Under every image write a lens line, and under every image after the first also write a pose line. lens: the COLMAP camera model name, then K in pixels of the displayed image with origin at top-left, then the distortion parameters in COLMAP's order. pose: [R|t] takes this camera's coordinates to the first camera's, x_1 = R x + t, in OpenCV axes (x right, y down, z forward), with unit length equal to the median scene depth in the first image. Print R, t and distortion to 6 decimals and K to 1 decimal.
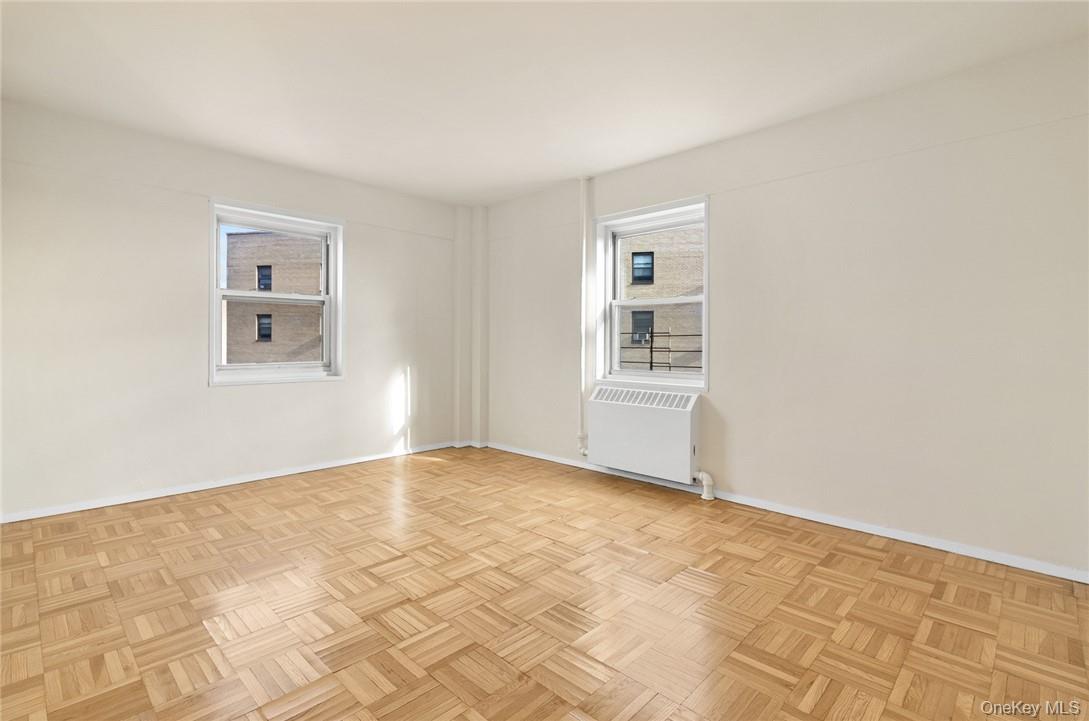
lens RADIAL K [[519.0, 0, 539.8], [0, 519.0, 341.6], [0, 0, 1]] dist [0.000661, 0.000222]
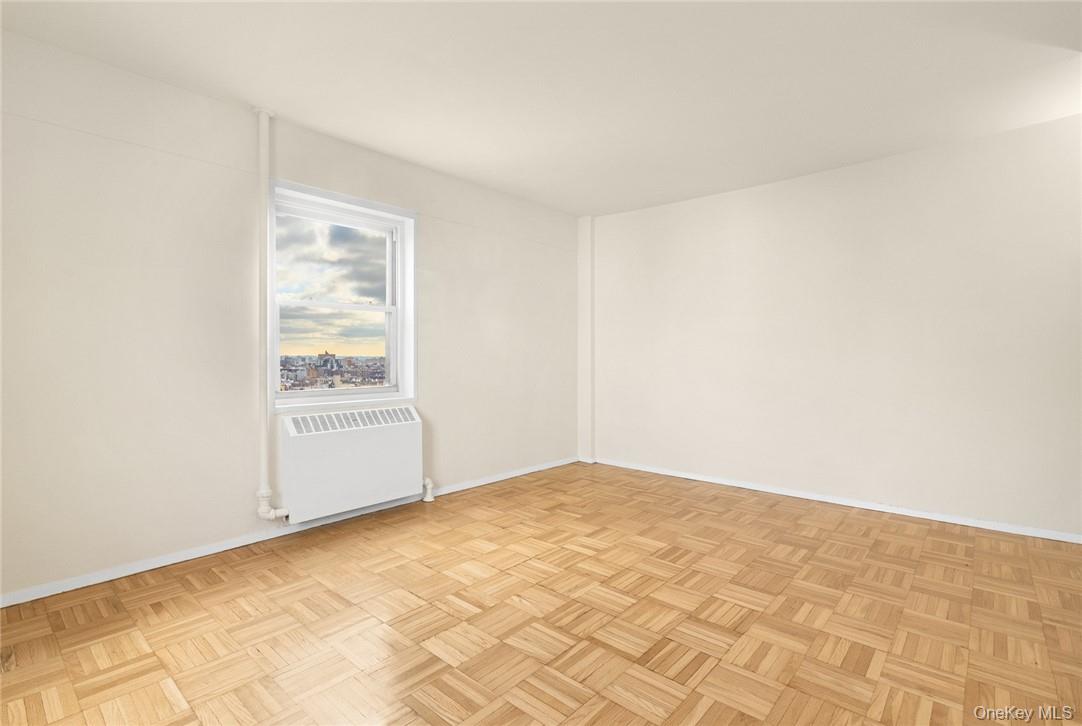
lens RADIAL K [[515.7, 0, 539.4], [0, 515.7, 359.7], [0, 0, 1]] dist [0.000661, 0.000222]
pose [[-0.059753, -0.012516, 0.998135, -1.009480], [-0.002052, 0.999921, 0.012416, -0.003731], [-0.998211, -0.001306, -0.059774, 1.124245]]
